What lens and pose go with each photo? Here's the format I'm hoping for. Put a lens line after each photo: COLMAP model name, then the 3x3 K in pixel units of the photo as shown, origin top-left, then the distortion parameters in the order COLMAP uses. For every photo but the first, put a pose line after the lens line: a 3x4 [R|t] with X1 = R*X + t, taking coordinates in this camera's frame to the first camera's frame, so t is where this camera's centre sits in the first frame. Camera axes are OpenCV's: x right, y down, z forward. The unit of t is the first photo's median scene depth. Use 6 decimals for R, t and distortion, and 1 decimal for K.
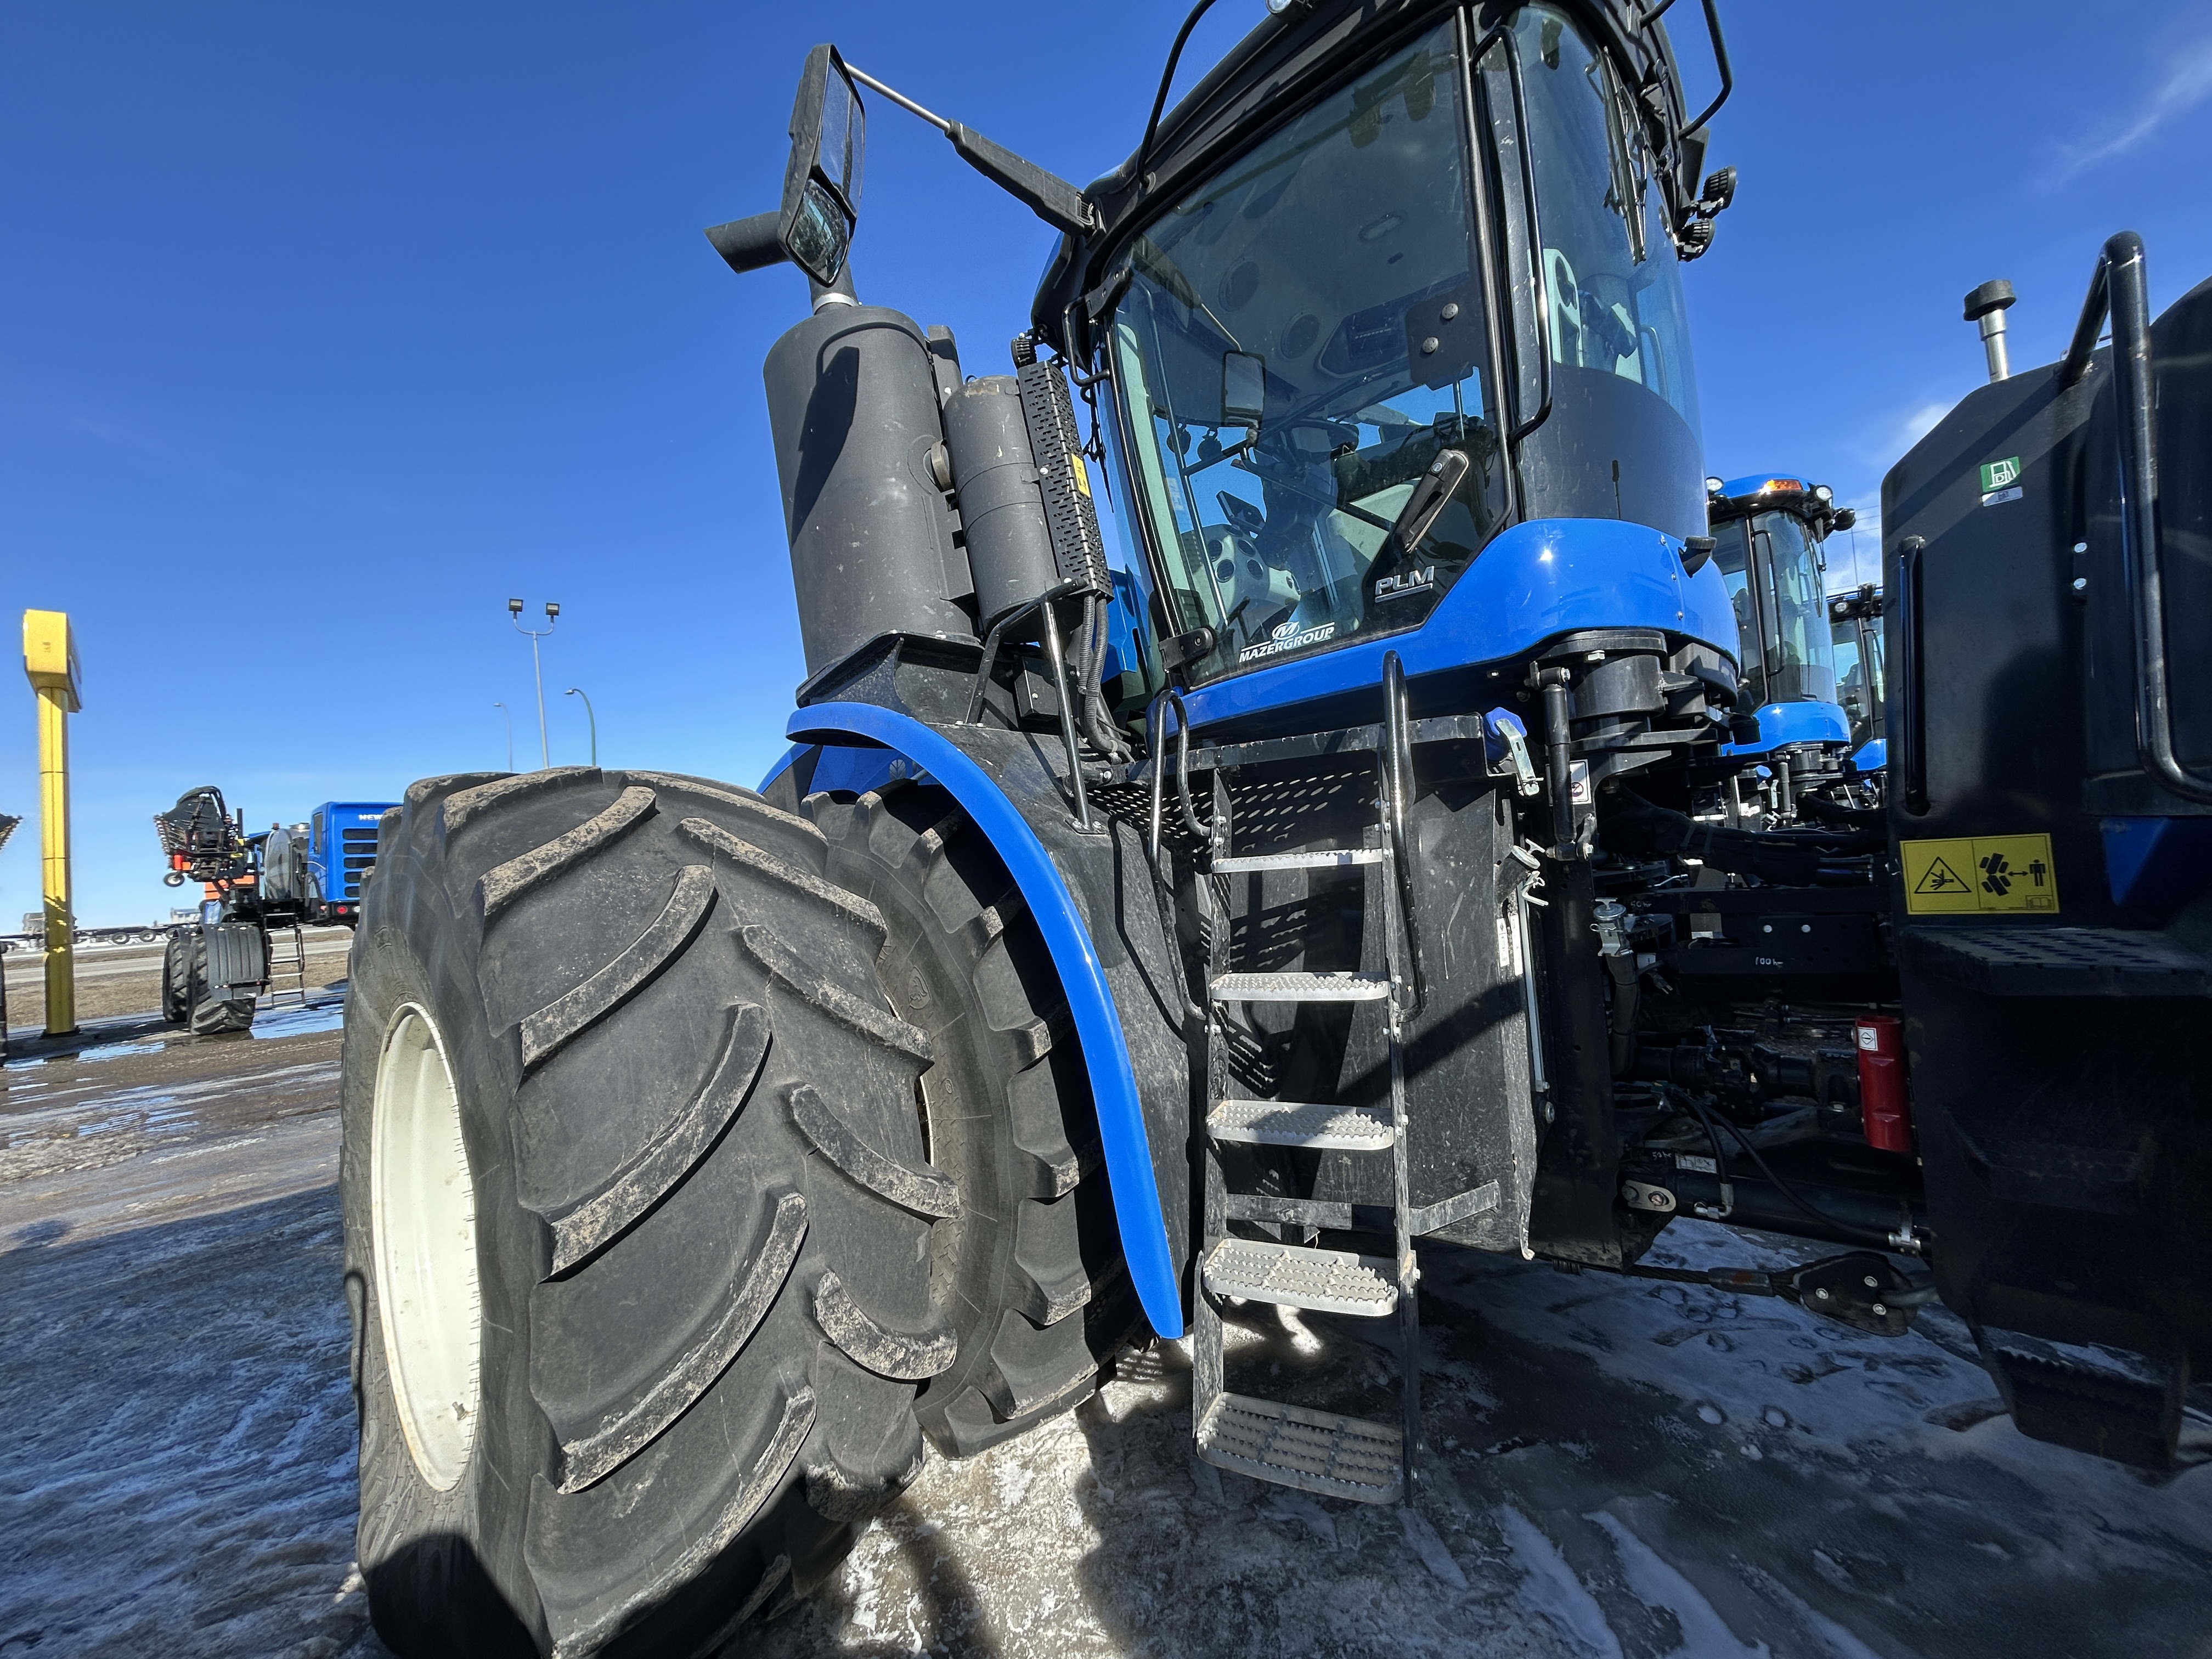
lens RADIAL K [[882.1, 0, 1101.5], [0, 882.1, 832.1], [0, 0, 1]] dist [0.002850, -0.000746]
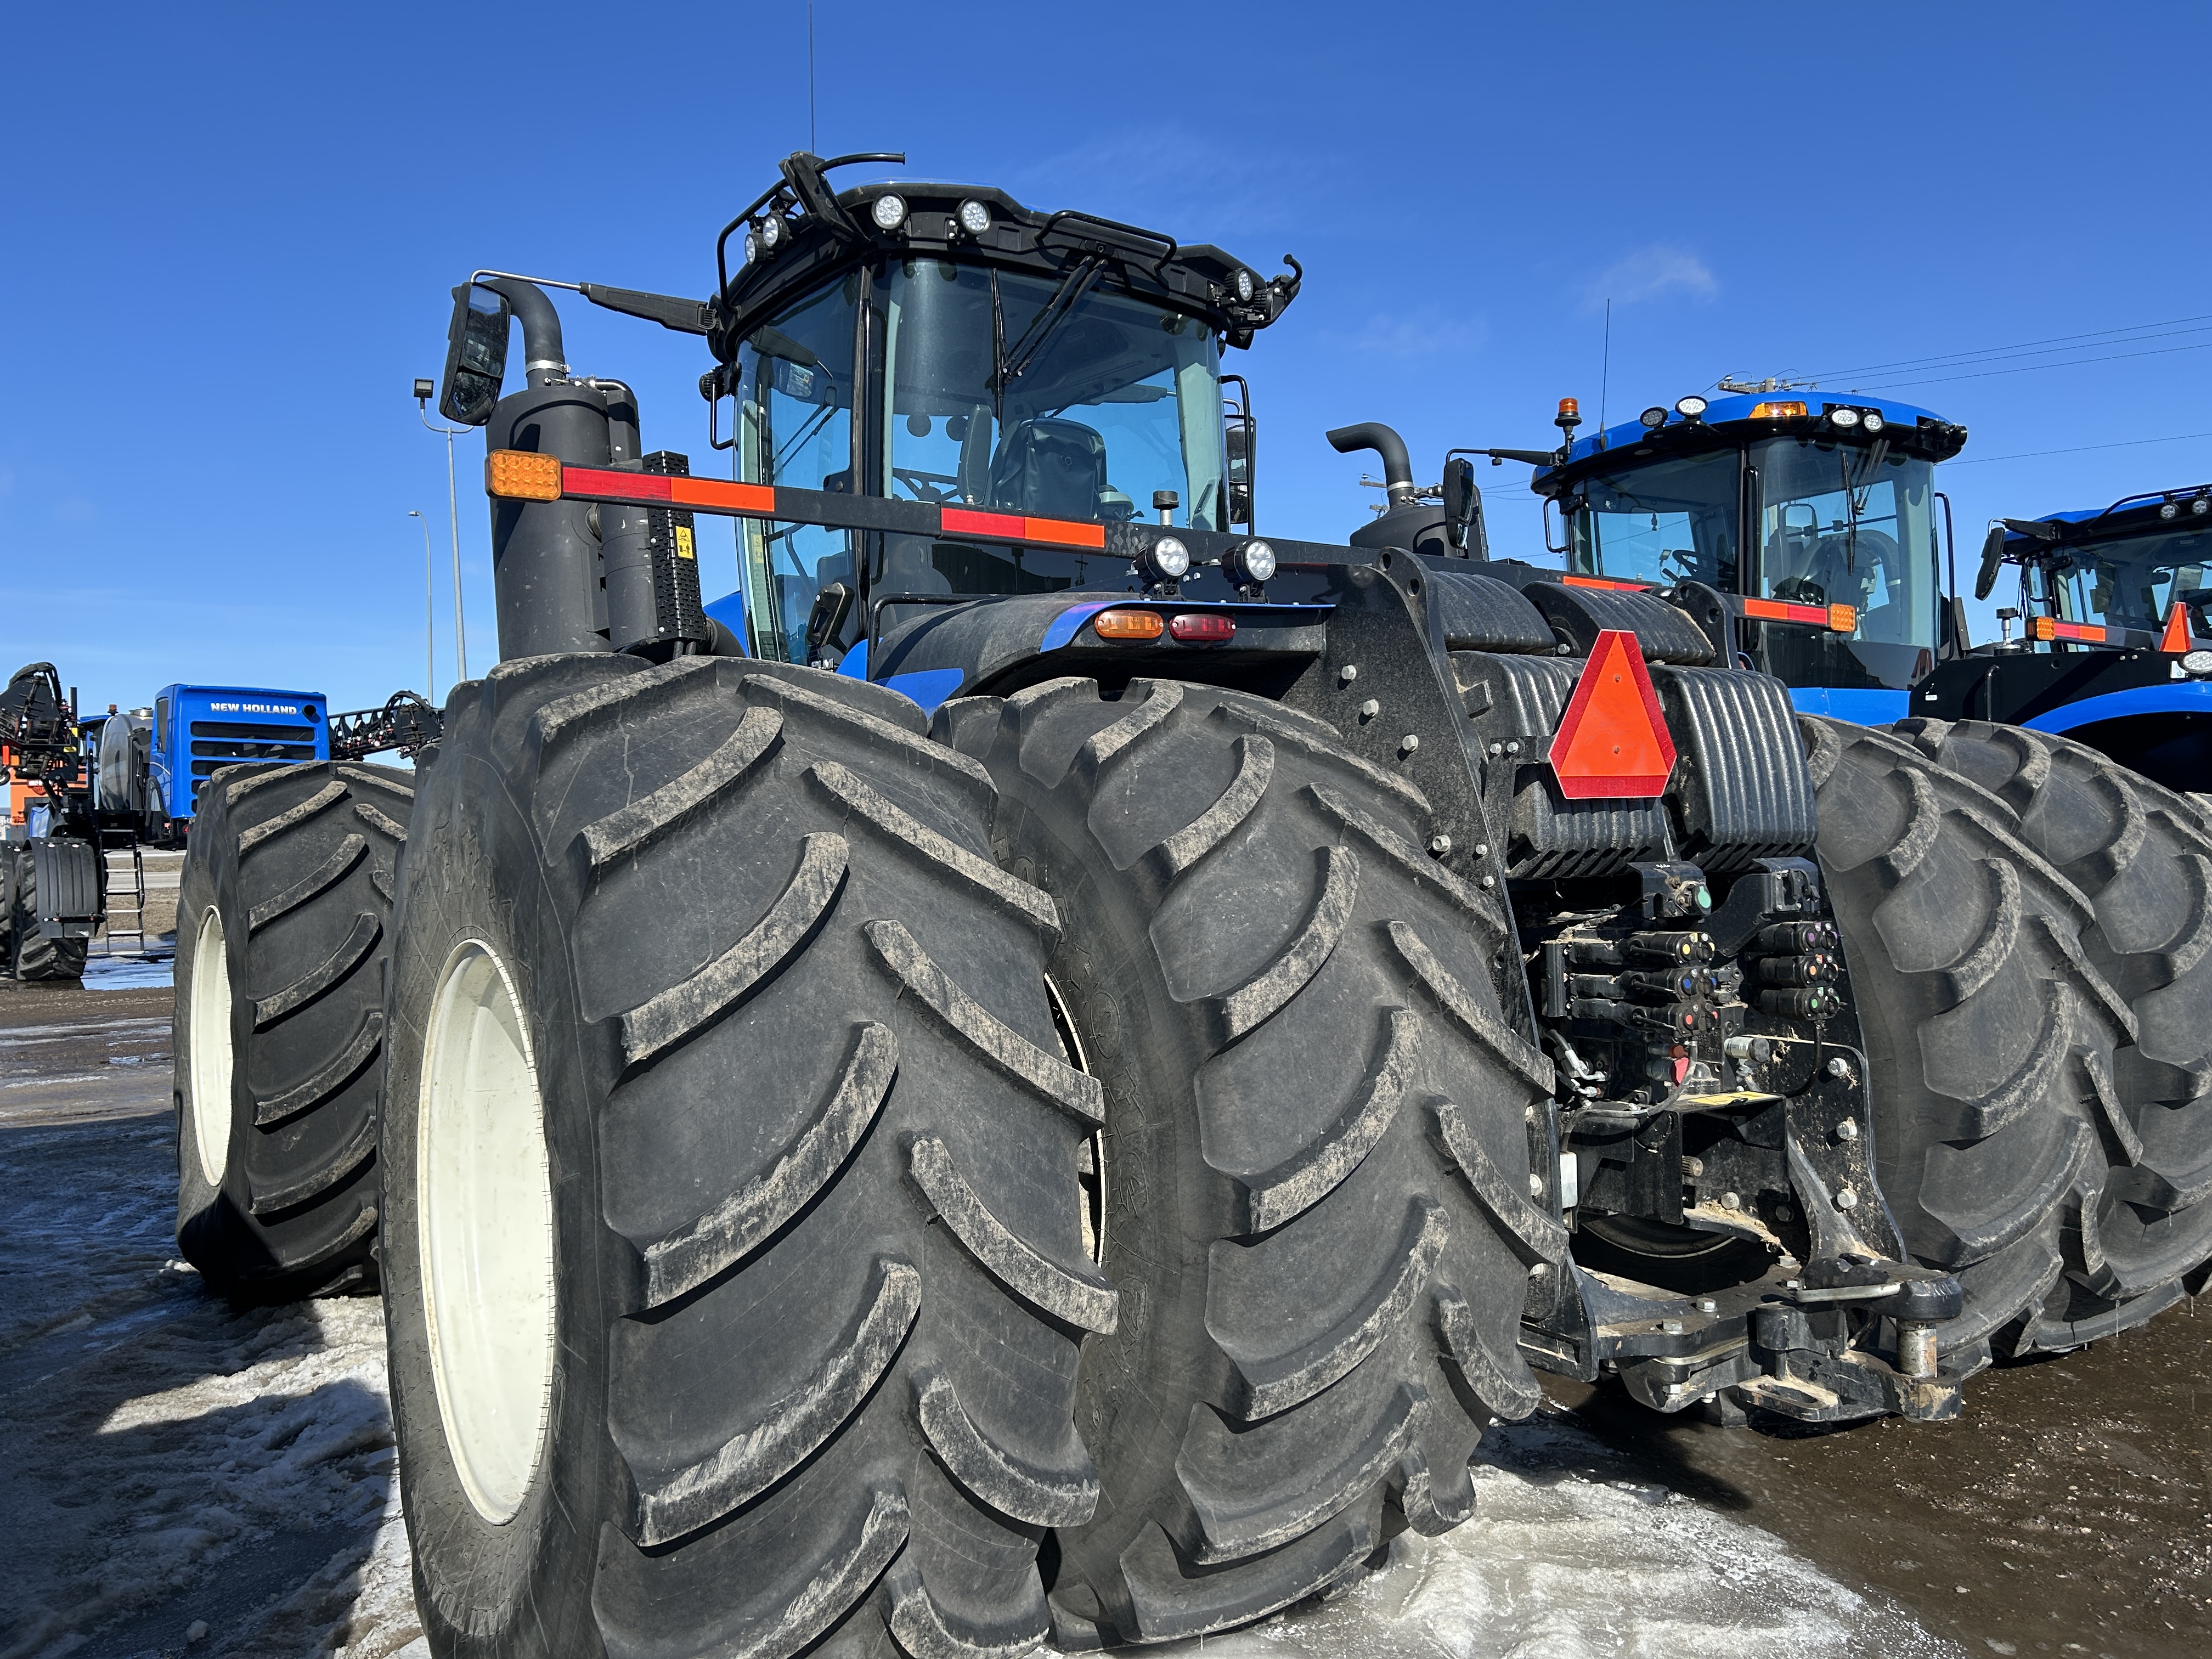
lens RADIAL K [[1662.7, 0, 1102.0], [0, 1662.7, 833.9], [0, 0, 1]] dist [0.034411, -0.032231]
pose [[0.975732, 0.060359, -0.210483, 0.412289], [-0.049736, 0.997224, 0.055406, -0.053830], [0.213243, -0.043593, 0.976026, -0.467490]]
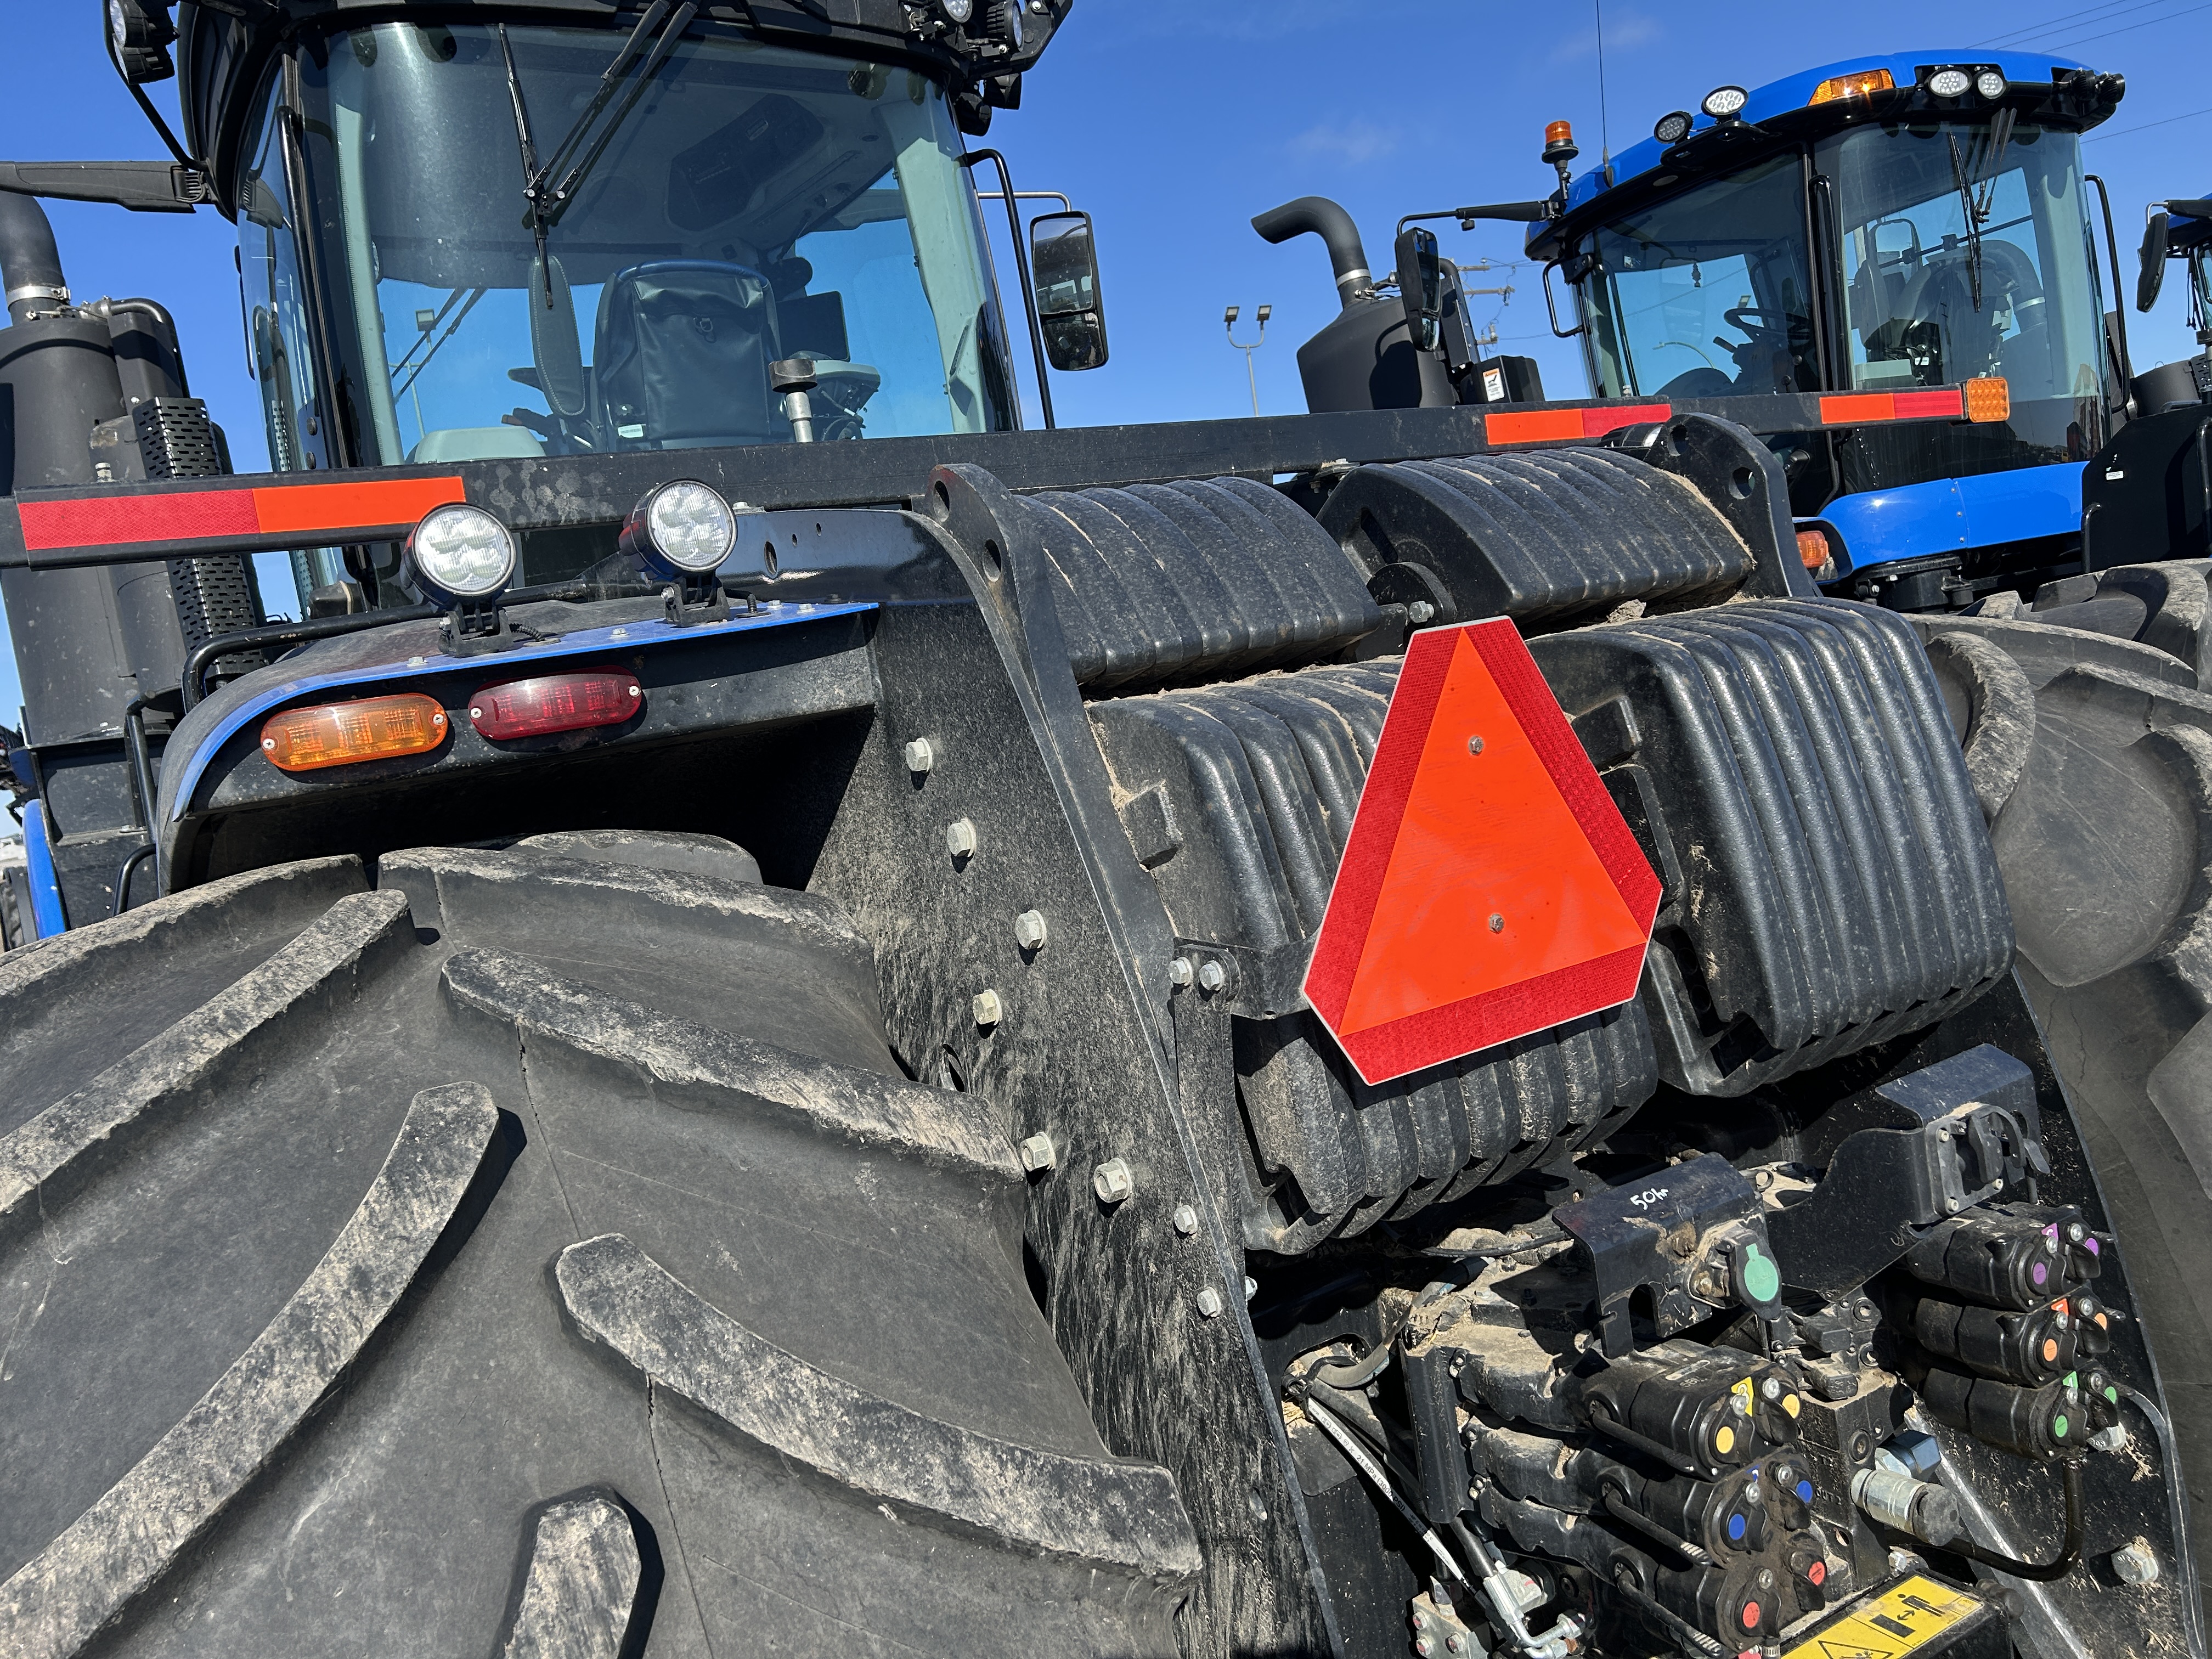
lens RADIAL K [[1662.7, 0, 1114.4], [0, 1662.7, 829.9], [0, 0, 1]] dist [0.034411, -0.032231]
pose [[0.962438, -0.046940, -0.267413, 0.466494], [0.088655, 0.985286, 0.146124, -0.103420], [0.256619, -0.164343, 0.952438, -0.137525]]
